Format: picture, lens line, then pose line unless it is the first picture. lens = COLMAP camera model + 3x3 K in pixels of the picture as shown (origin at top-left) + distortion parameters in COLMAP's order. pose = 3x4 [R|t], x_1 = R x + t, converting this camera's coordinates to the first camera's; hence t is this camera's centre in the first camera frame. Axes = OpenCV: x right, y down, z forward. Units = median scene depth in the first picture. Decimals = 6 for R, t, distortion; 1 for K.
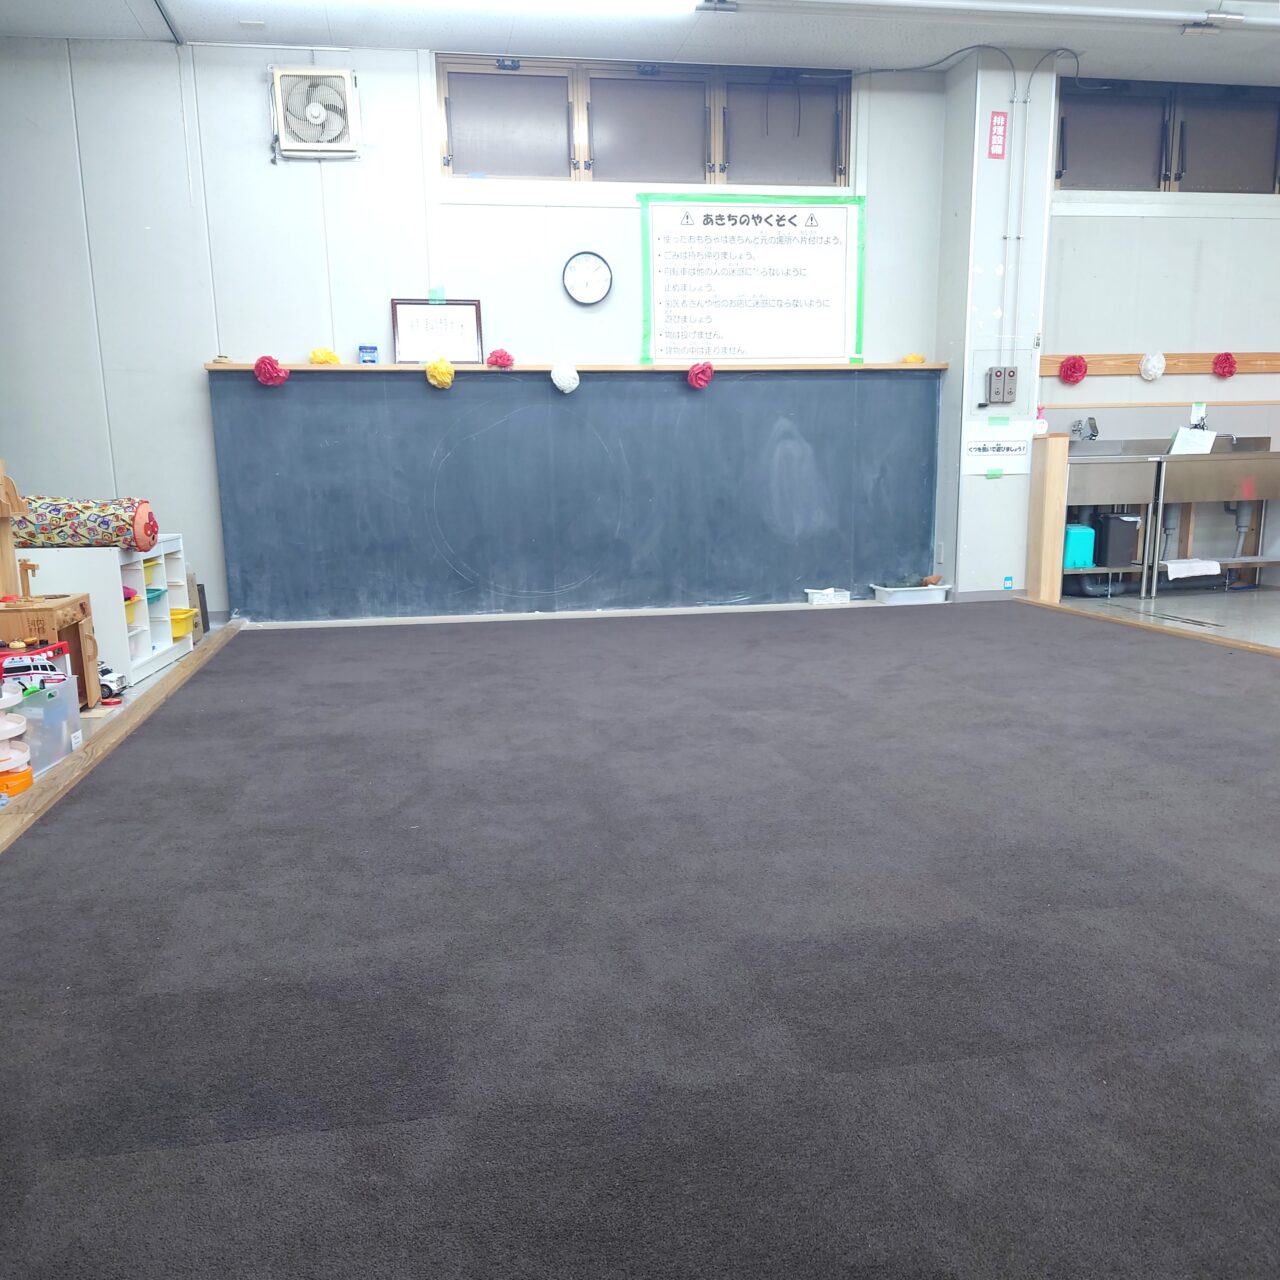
lens RADIAL K [[1238.7, 0, 640.9], [0, 1238.7, 714.8], [0, 0, 1]] dist [0.081848, 0.000699]
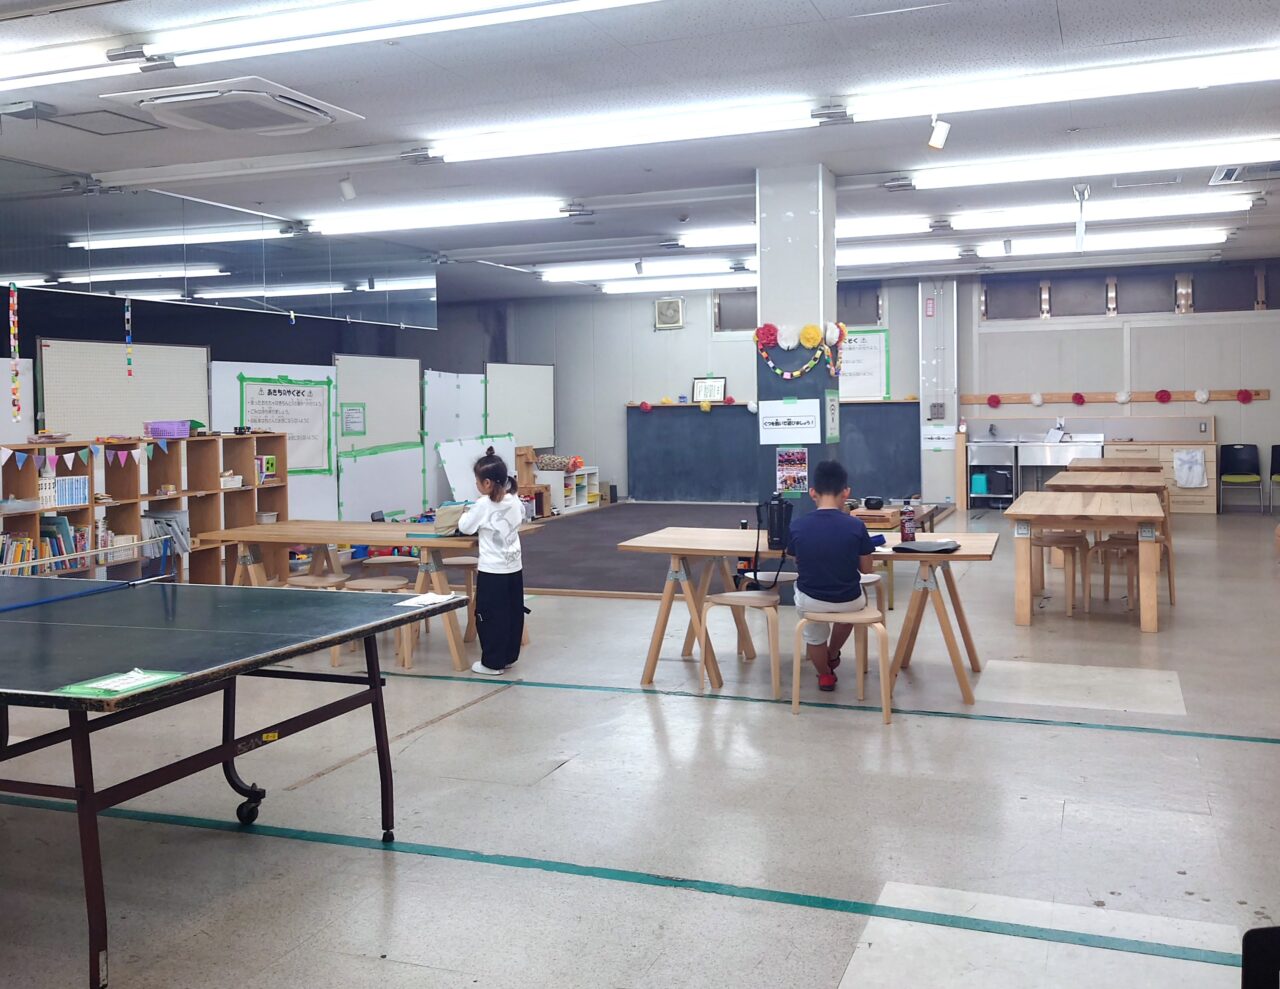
lens RADIAL K [[1240.3, 0, 640.0], [0, 1240.3, 494.5], [0, 0, 1]] dist [-0.000157, -0.000187]
pose [[0.851248, 0.040725, -0.523180, 0.996887], [-0.101017, 0.991054, -0.087217, 0.129696], [0.514948, 0.127094, 0.847747, -1.118413]]
